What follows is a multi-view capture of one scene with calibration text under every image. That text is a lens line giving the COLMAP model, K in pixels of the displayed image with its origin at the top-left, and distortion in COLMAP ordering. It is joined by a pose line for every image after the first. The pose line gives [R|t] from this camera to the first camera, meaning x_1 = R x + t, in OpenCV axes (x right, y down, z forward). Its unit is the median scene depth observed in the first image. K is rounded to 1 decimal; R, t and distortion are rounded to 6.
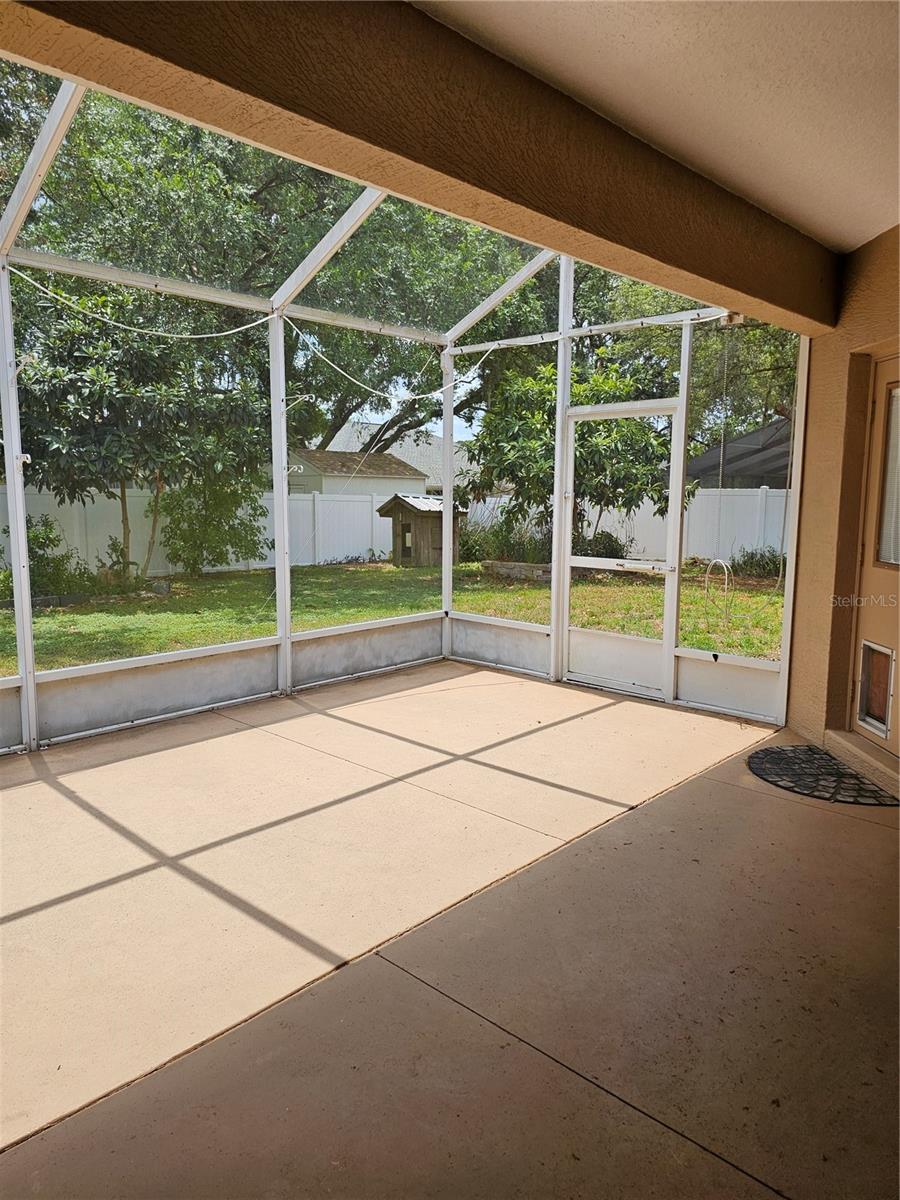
lens RADIAL K [[812.6, 0, 449.1], [0, 812.6, 602.9], [0, 0, 1]] dist [0.062667, -0.057806]
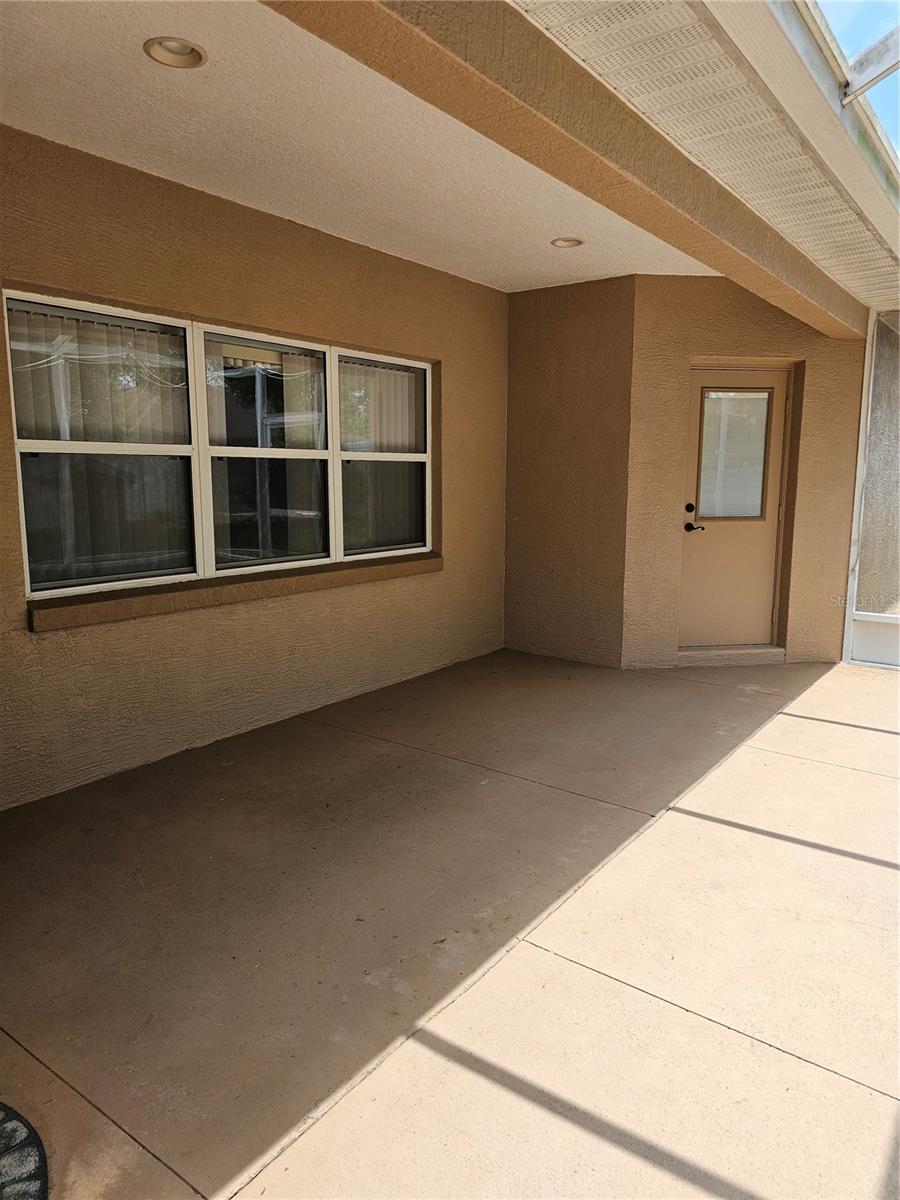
lens RADIAL K [[812.6, 0, 453.6], [0, 812.6, 593.6], [0, 0, 1]] dist [0.062667, -0.057806]
pose [[-0.992644, 0.007817, -0.120817, 0.256668], [-0.026709, 0.959187, 0.281507, -0.182539], [0.118087, 0.282663, -0.951923, 1.416490]]
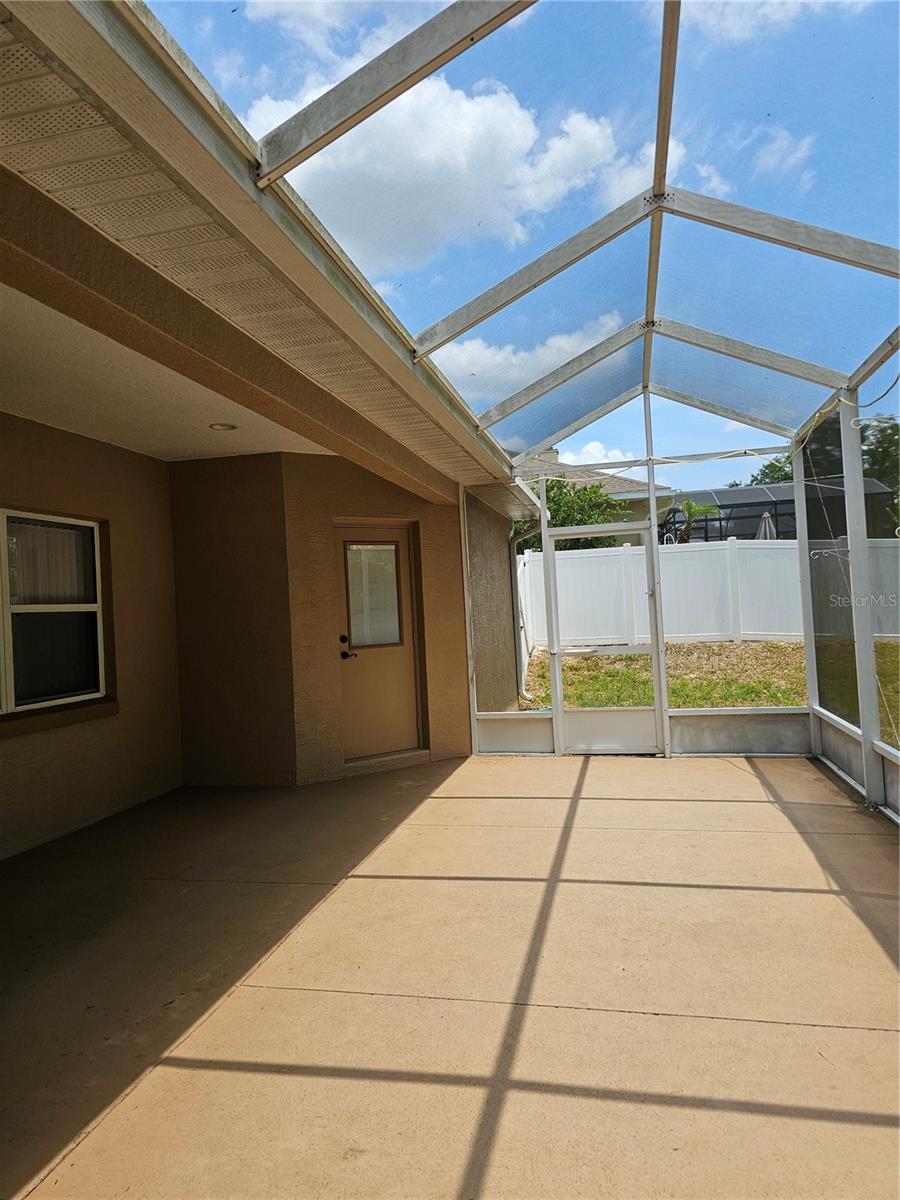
lens RADIAL K [[812.6, 0, 458.5], [0, 812.6, 594.9], [0, 0, 1]] dist [0.062667, -0.057806]
pose [[-0.855079, 0.025860, -0.517853, 0.346985], [-0.027367, 0.995112, 0.094881, -0.194296], [0.517775, 0.095303, -0.850192, 1.628707]]
